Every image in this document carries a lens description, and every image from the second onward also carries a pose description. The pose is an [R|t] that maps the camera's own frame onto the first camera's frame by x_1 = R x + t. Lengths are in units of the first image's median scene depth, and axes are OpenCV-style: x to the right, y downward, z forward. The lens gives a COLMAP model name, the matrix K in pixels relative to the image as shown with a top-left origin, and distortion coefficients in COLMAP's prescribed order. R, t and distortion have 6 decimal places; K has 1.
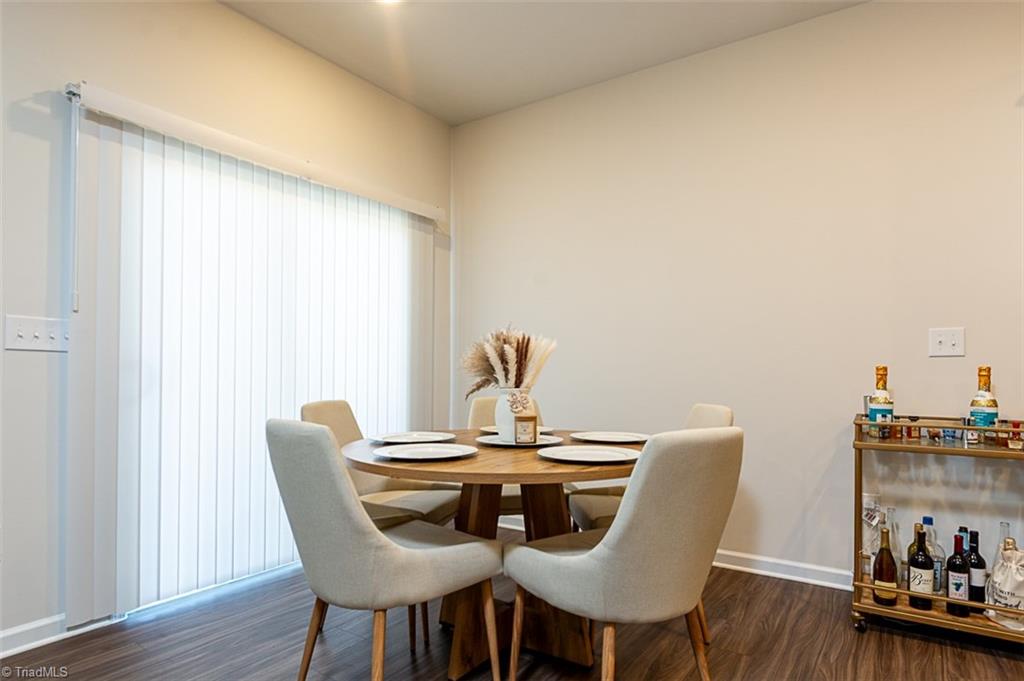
lens RADIAL K [[593.1, 0, 523.1], [0, 593.1, 366.7], [0, 0, 1]] dist [0.001786, -0.001164]
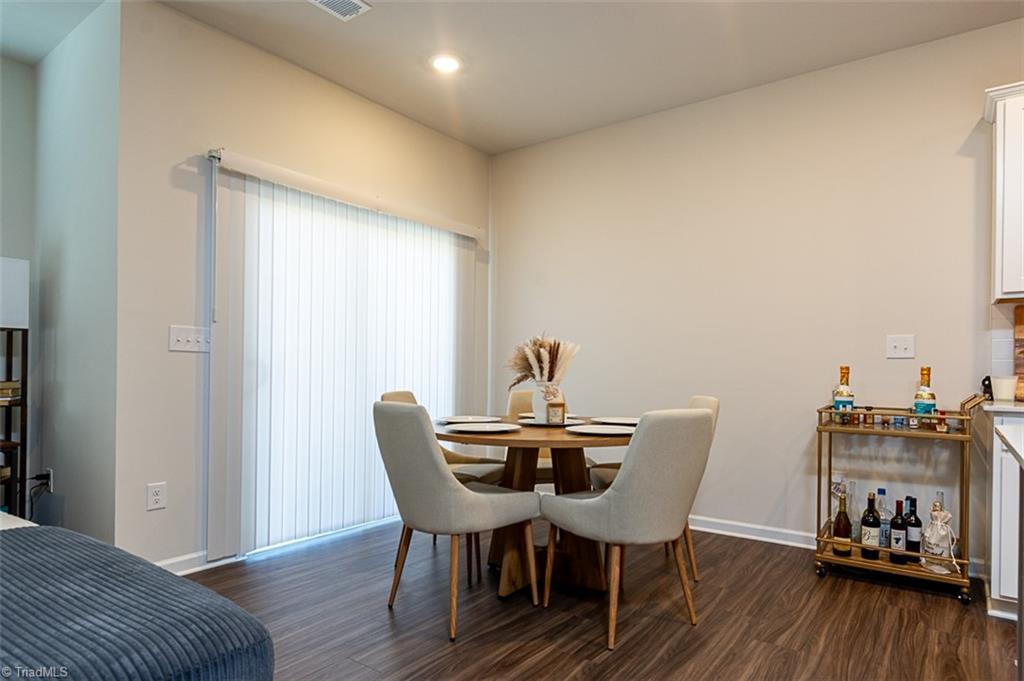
lens RADIAL K [[593.1, 0, 523.1], [0, 593.1, 366.7], [0, 0, 1]] dist [0.001786, -0.001164]
pose [[0.999158, 0.004587, -0.040775, -0.014516], [-0.004399, 0.999979, 0.004711, -0.002472], [0.040796, -0.004528, 0.999157, -0.283773]]
